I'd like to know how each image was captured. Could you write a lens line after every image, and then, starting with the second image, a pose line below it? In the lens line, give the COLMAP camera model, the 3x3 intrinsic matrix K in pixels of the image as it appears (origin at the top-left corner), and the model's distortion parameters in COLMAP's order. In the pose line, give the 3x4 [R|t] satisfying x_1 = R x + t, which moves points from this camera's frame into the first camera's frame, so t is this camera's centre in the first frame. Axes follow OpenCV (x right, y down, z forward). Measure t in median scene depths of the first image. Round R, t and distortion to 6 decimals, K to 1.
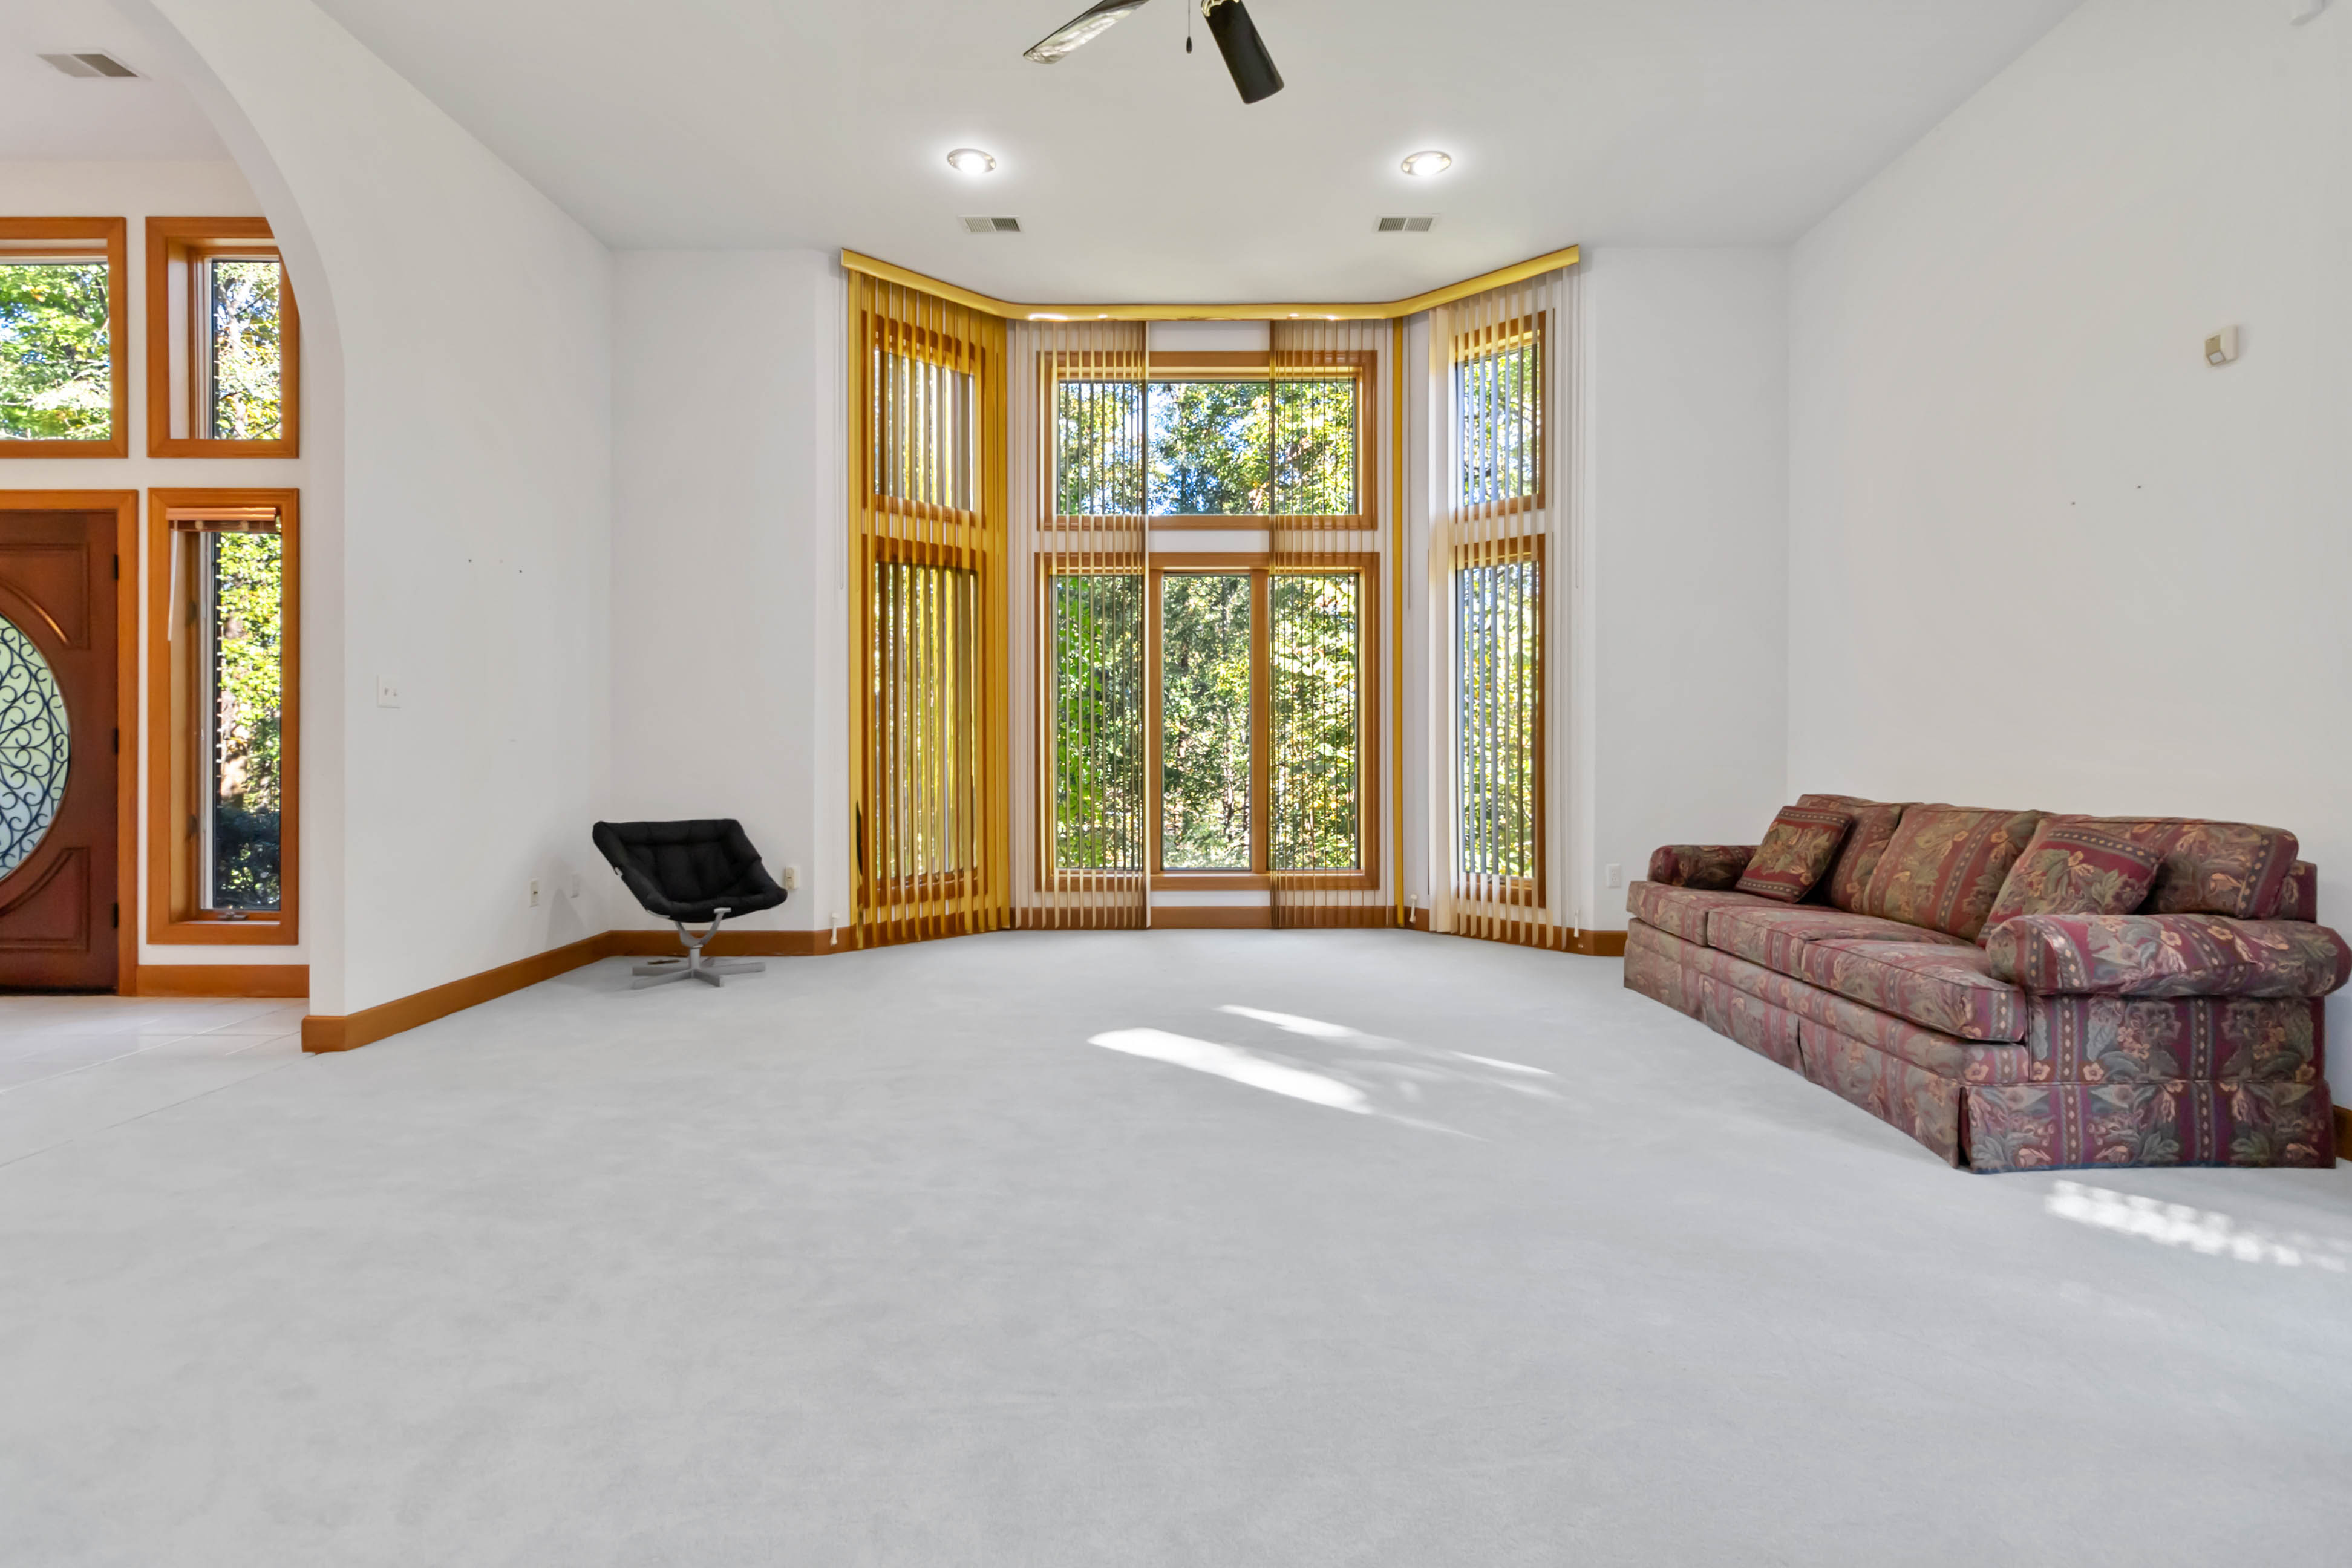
lens RADIAL K [[1098.7, 0, 1182.7], [0, 1098.7, 745.3], [0, 0, 1]] dist [0.001093, 0.000882]
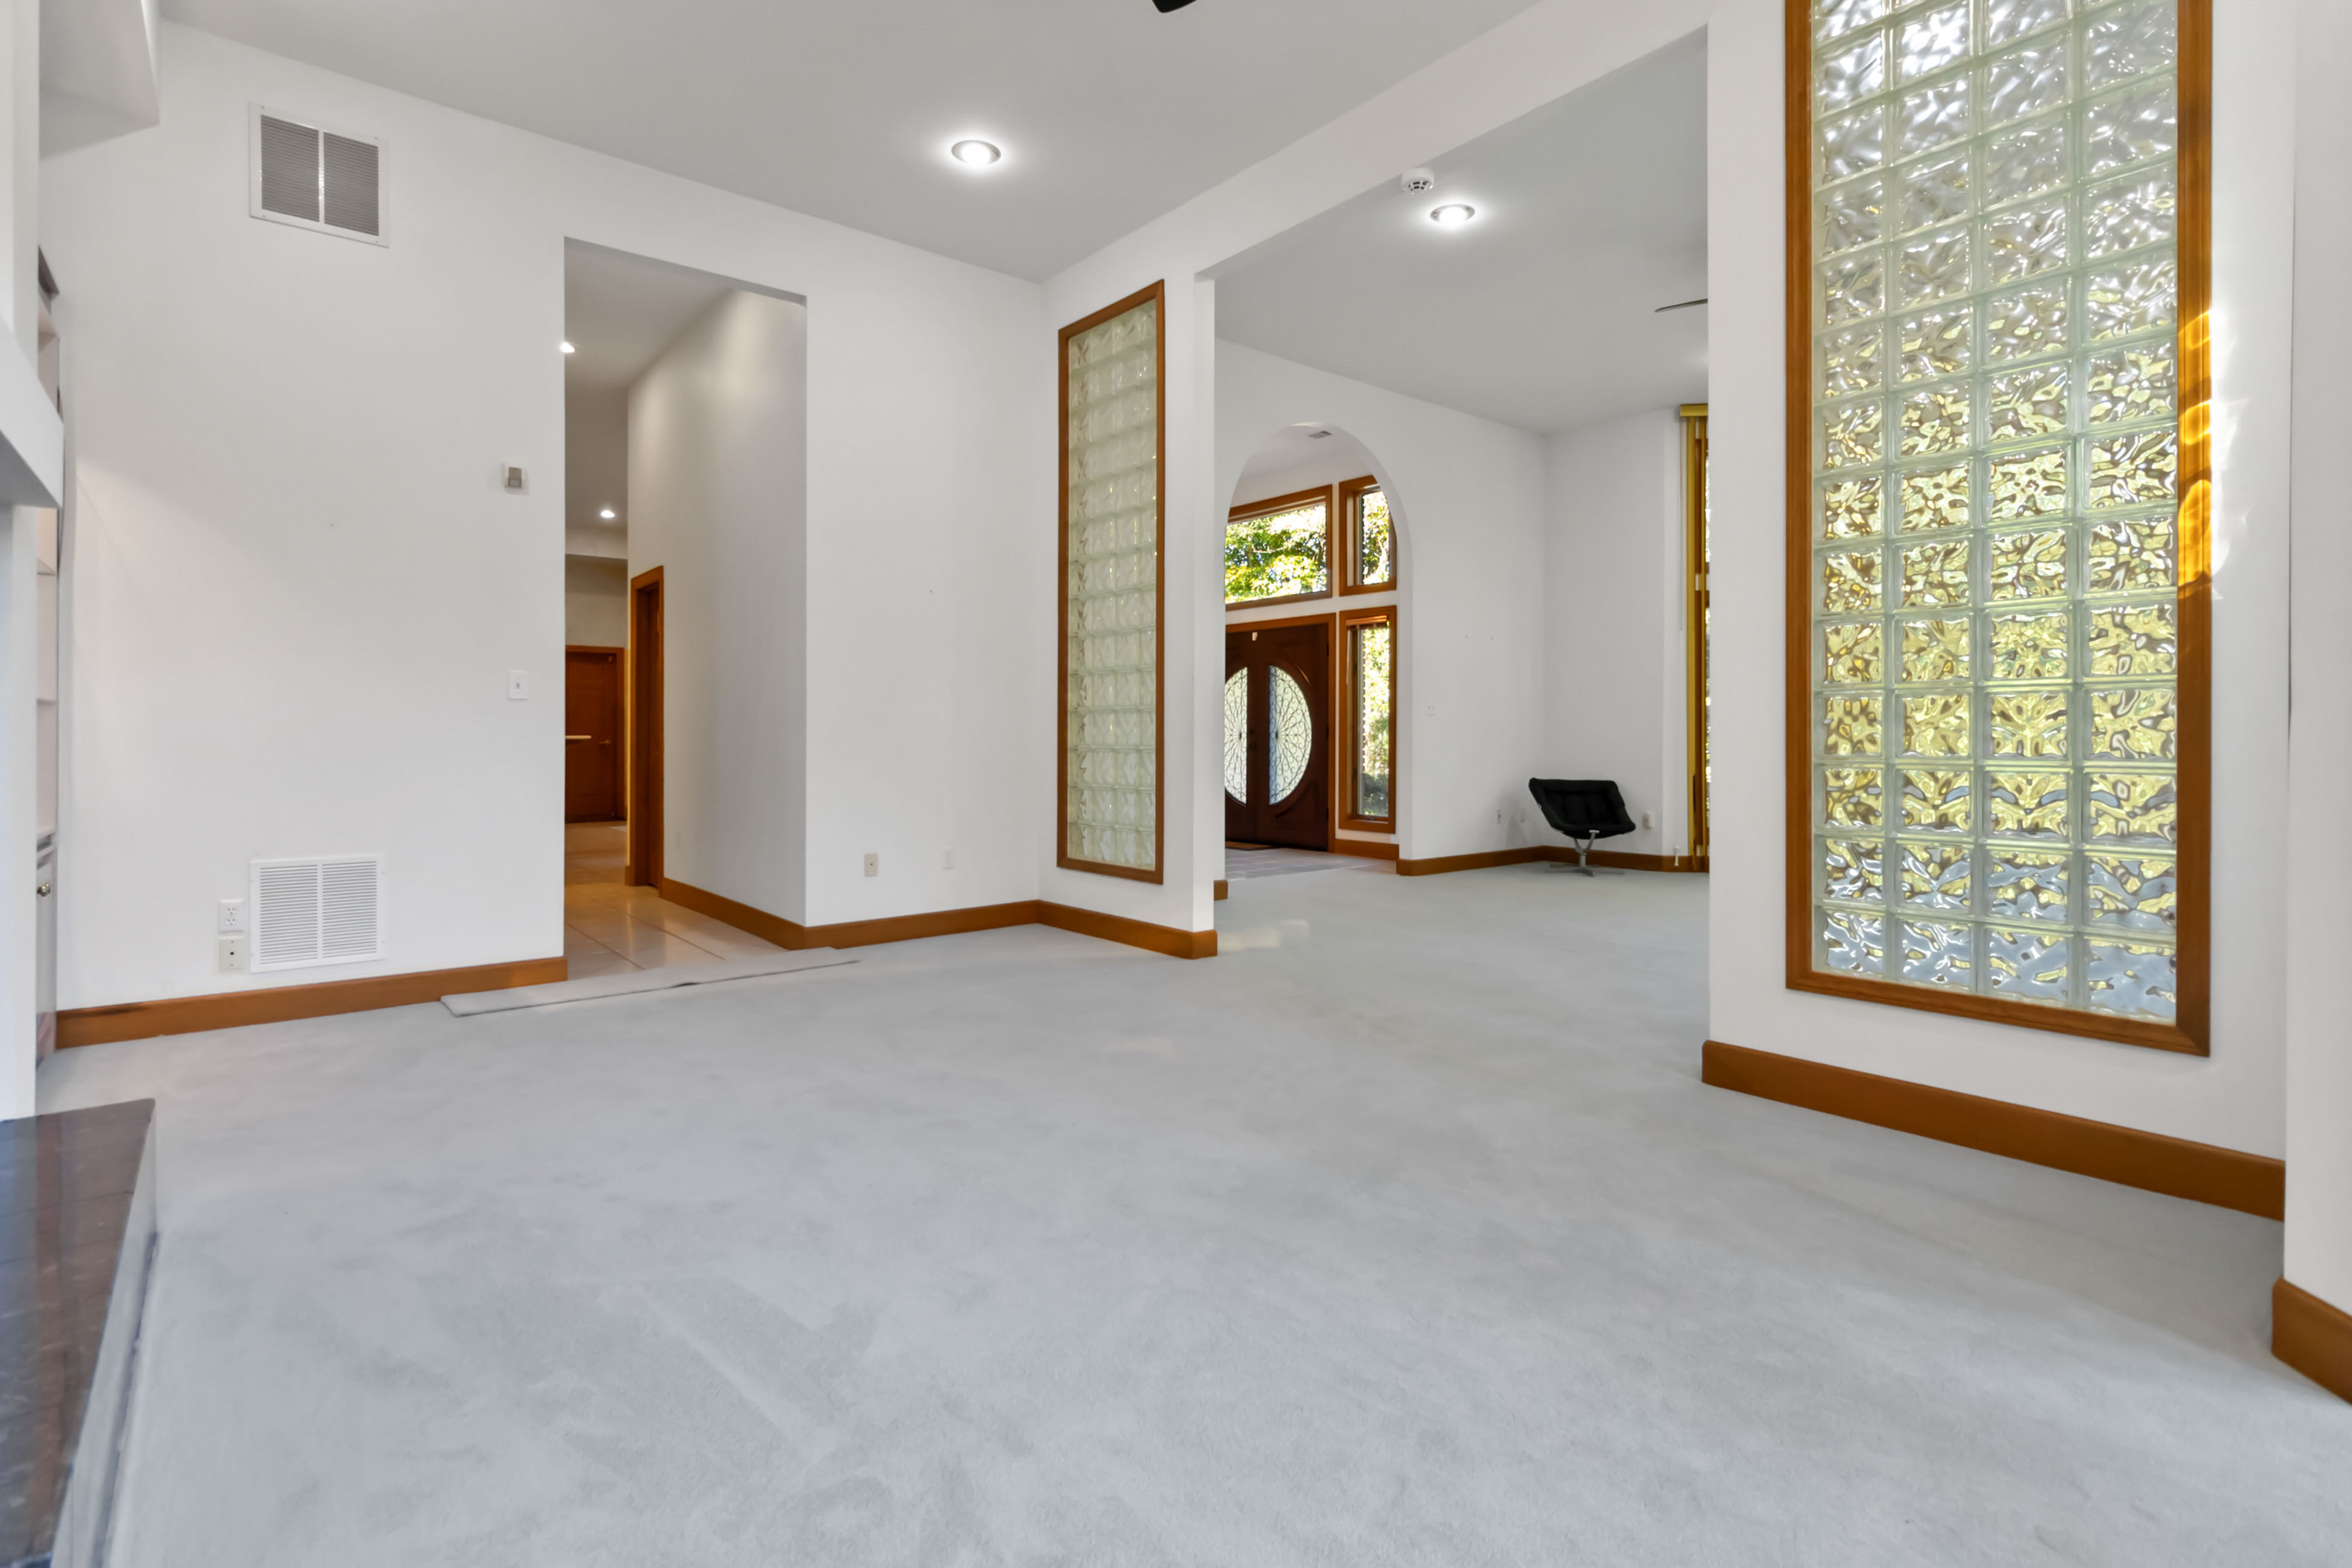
lens RADIAL K [[1098.7, 0, 1206.2], [0, 1098.7, 733.4], [0, 0, 1]] dist [0.001093, 0.000882]
pose [[0.658733, -0.000427, -0.752376, 0.464788], [-0.003170, 0.999989, -0.003343, 0.006652], [0.752370, 0.004587, 0.658725, -0.565255]]
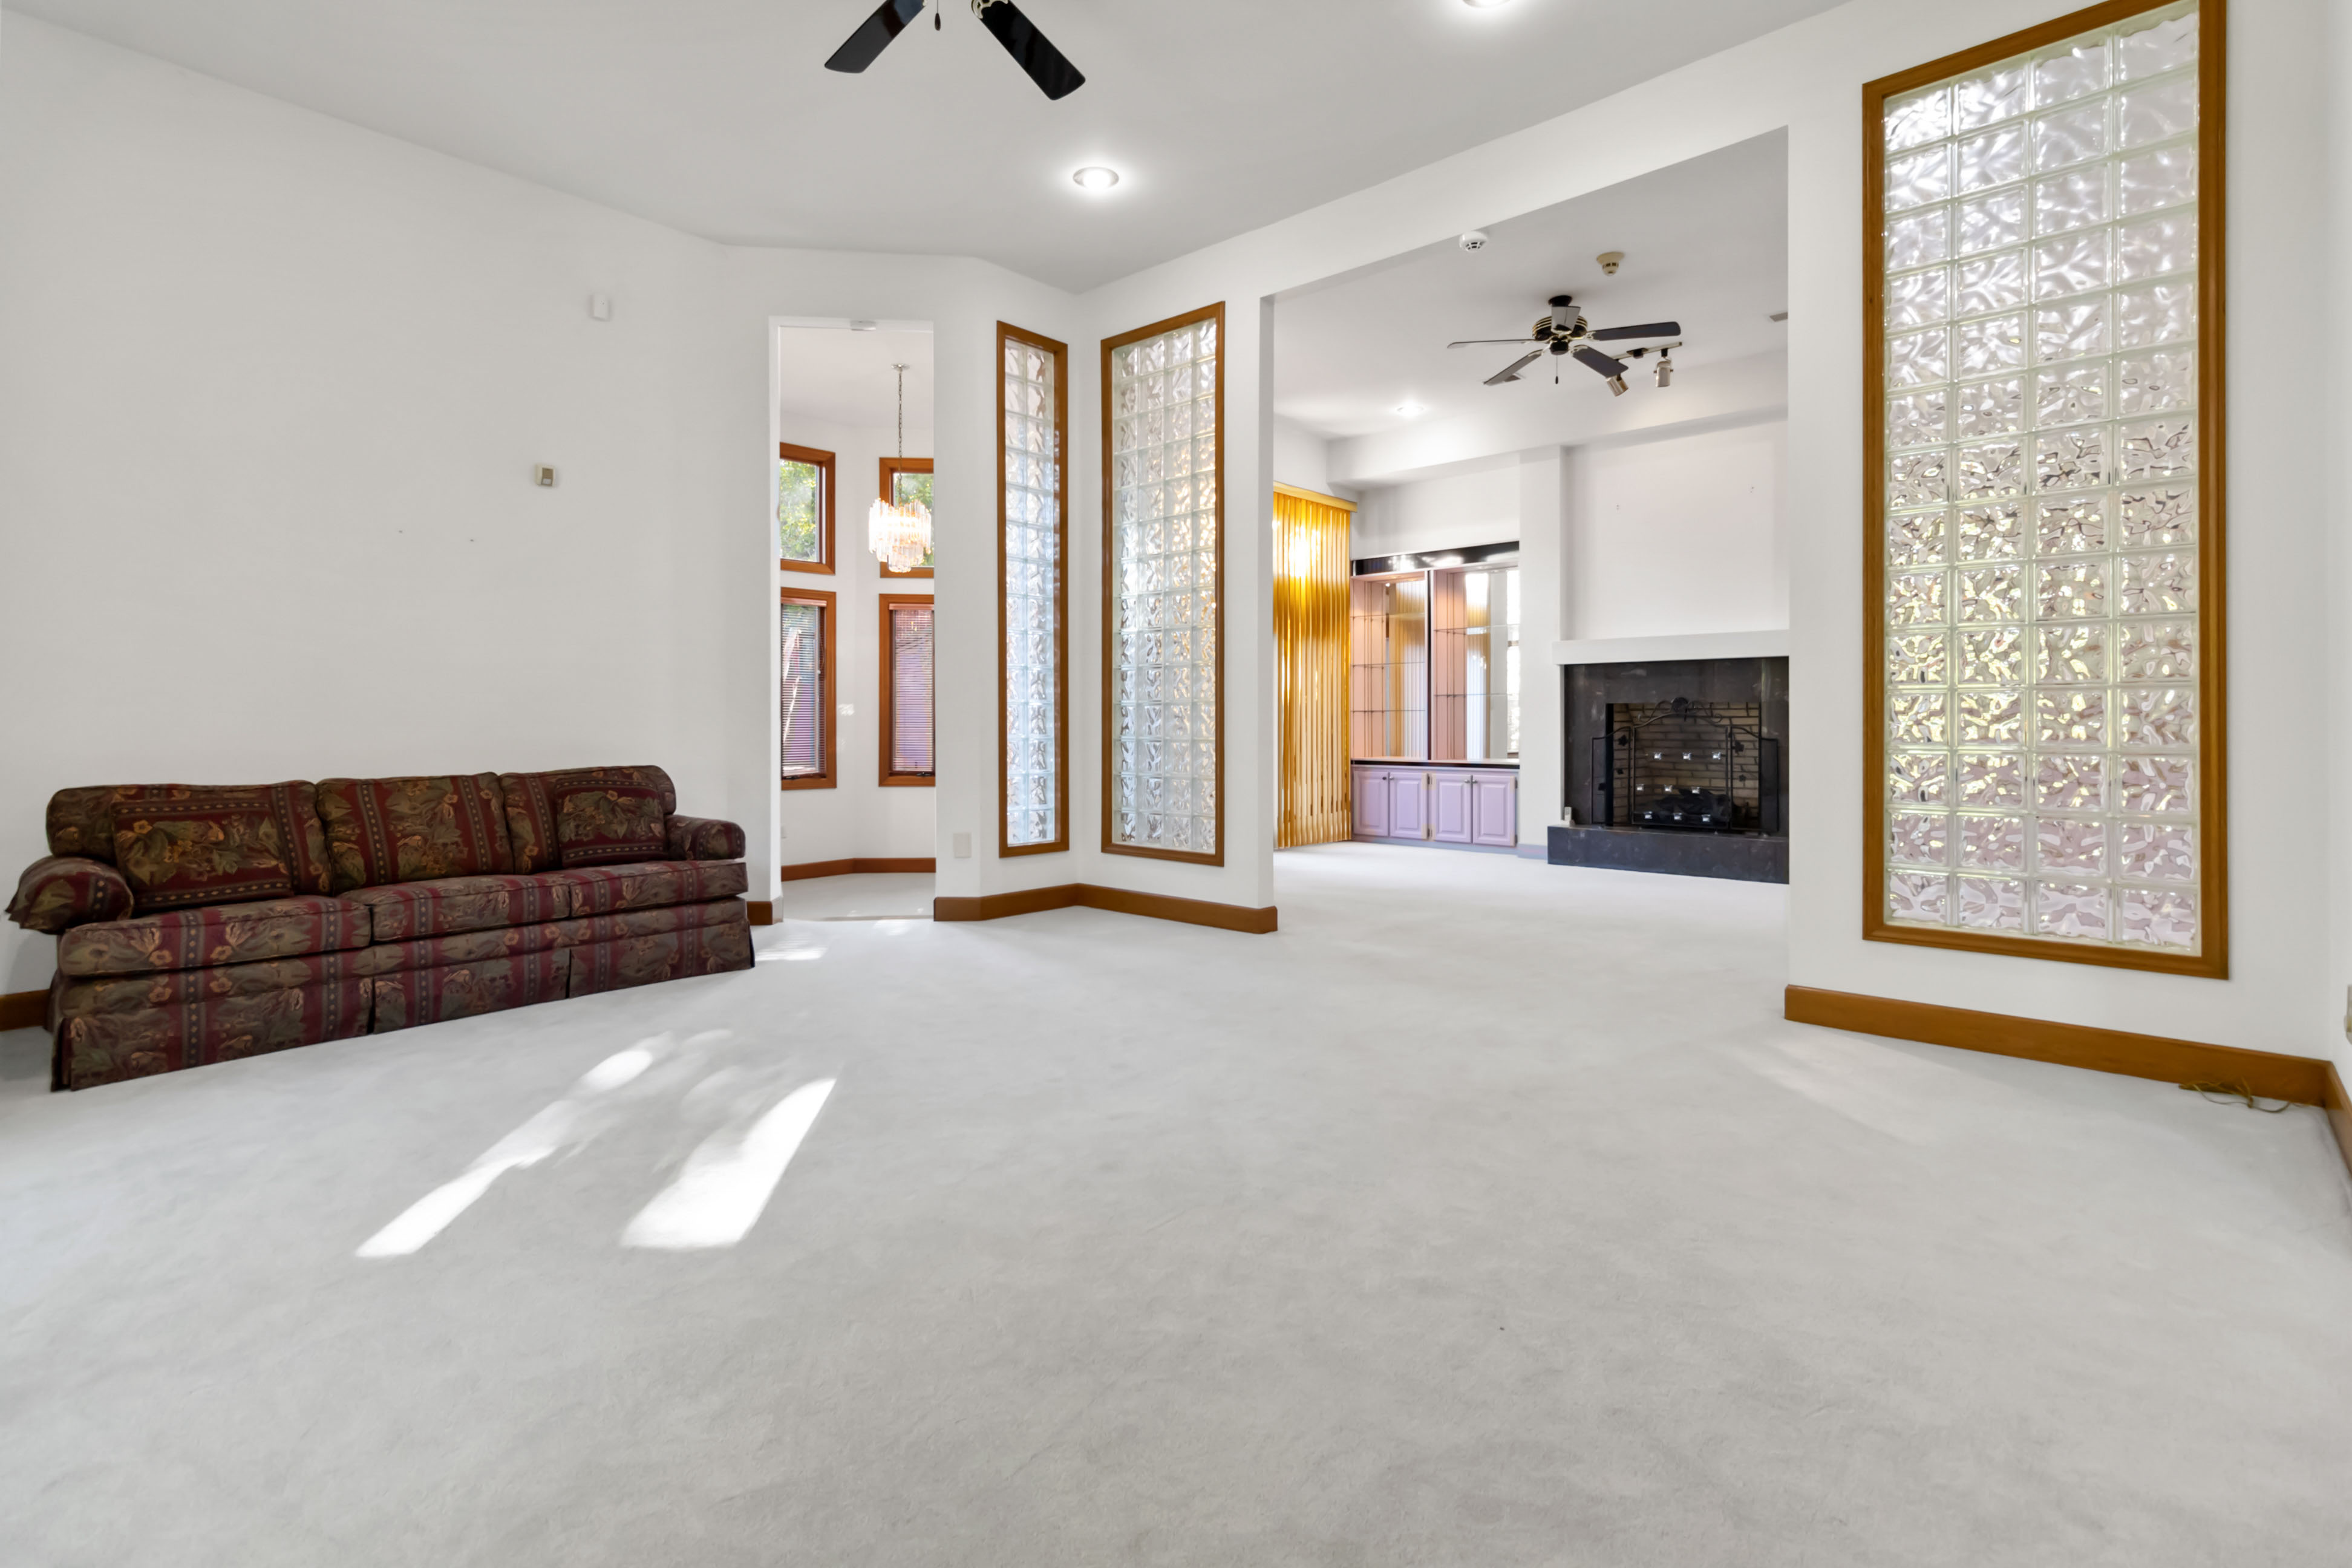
lens RADIAL K [[1098.7, 0, 1154.9], [0, 1098.7, 718.8], [0, 0, 1]] dist [0.001093, 0.000882]
pose [[-0.742548, 0.001838, 0.669791, -0.508466], [0.003166, 0.999995, 0.000767, -0.002959], [-0.669786, 0.002690, -0.742550, 1.026982]]
